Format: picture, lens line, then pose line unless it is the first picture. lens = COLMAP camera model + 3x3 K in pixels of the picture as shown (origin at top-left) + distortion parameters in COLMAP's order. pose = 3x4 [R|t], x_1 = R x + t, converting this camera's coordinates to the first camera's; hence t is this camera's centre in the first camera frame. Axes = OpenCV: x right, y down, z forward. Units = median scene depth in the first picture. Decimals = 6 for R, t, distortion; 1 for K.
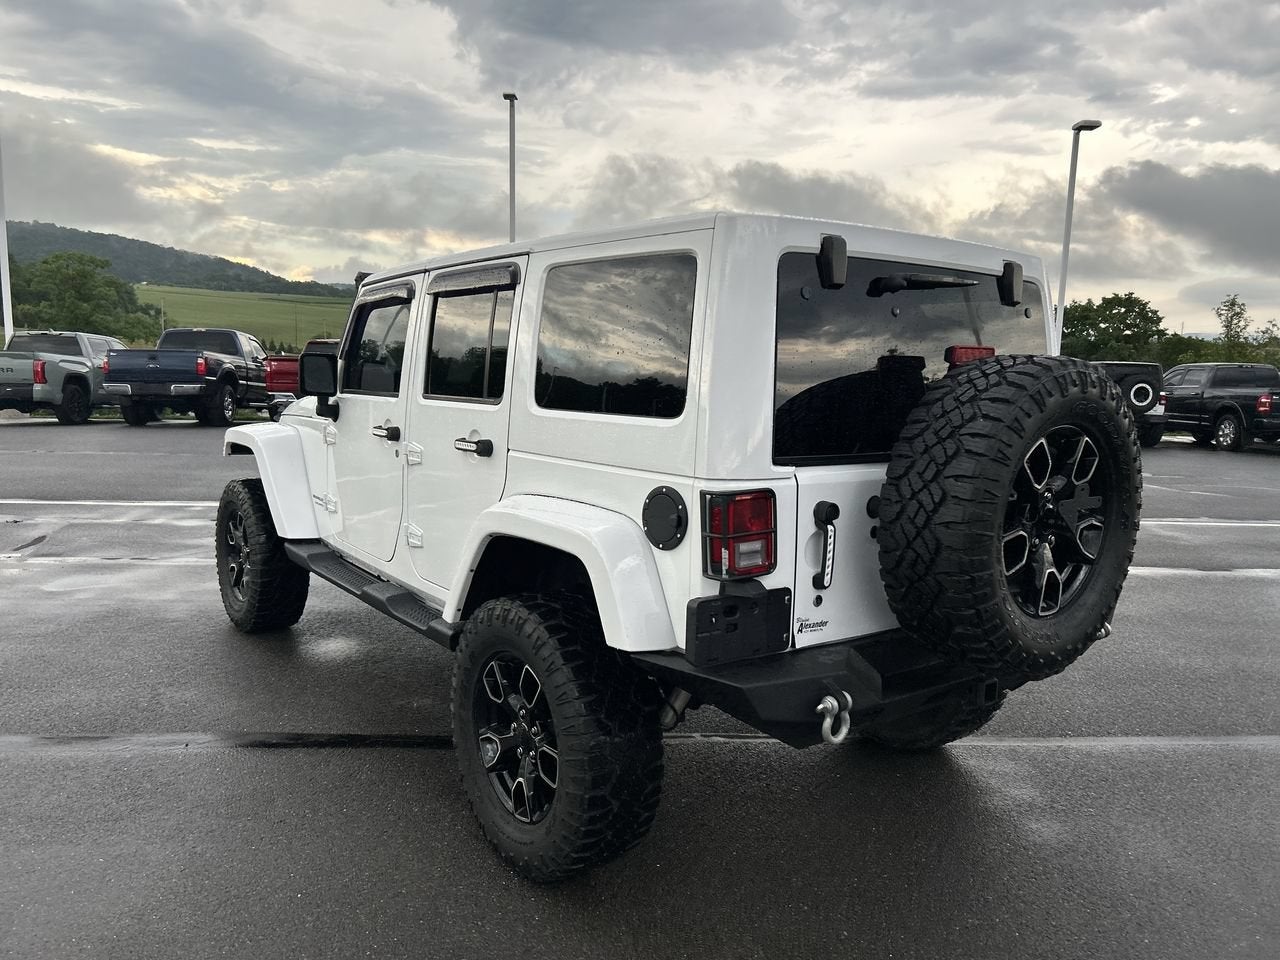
lens RADIAL K [[969.5, 0, 643.7], [0, 969.5, 480.2], [0, 0, 1]] dist [0.049290, -0.050288]
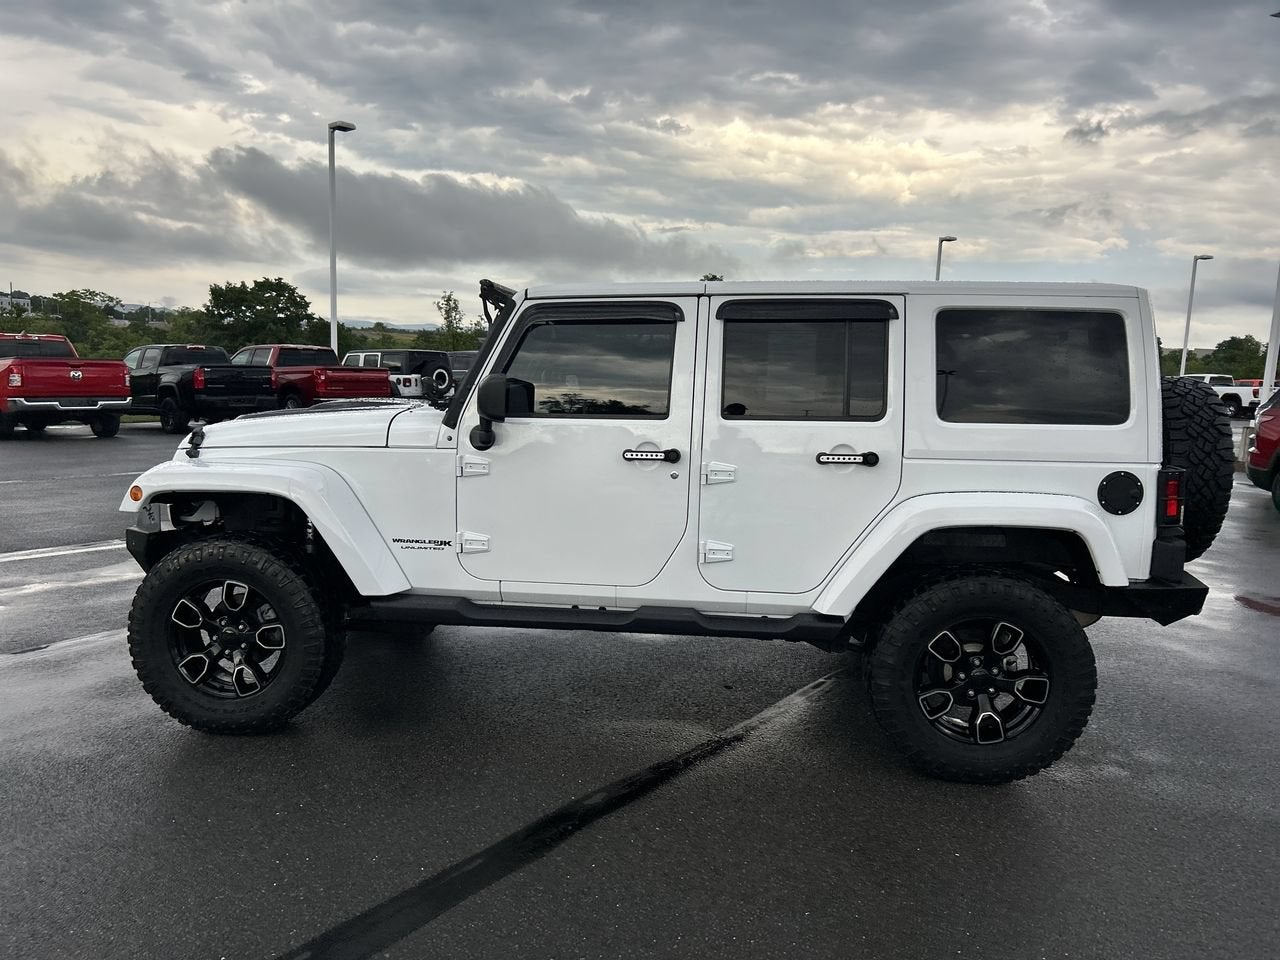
lens RADIAL K [[969.5, 0, 643.7], [0, 969.5, 480.2], [0, 0, 1]] dist [0.049290, -0.050288]
pose [[0.664973, -0.099461, 0.740215, -1.473459], [0.084381, 0.994752, 0.057860, -0.120375], [-0.742086, 0.023985, 0.669876, 0.525262]]
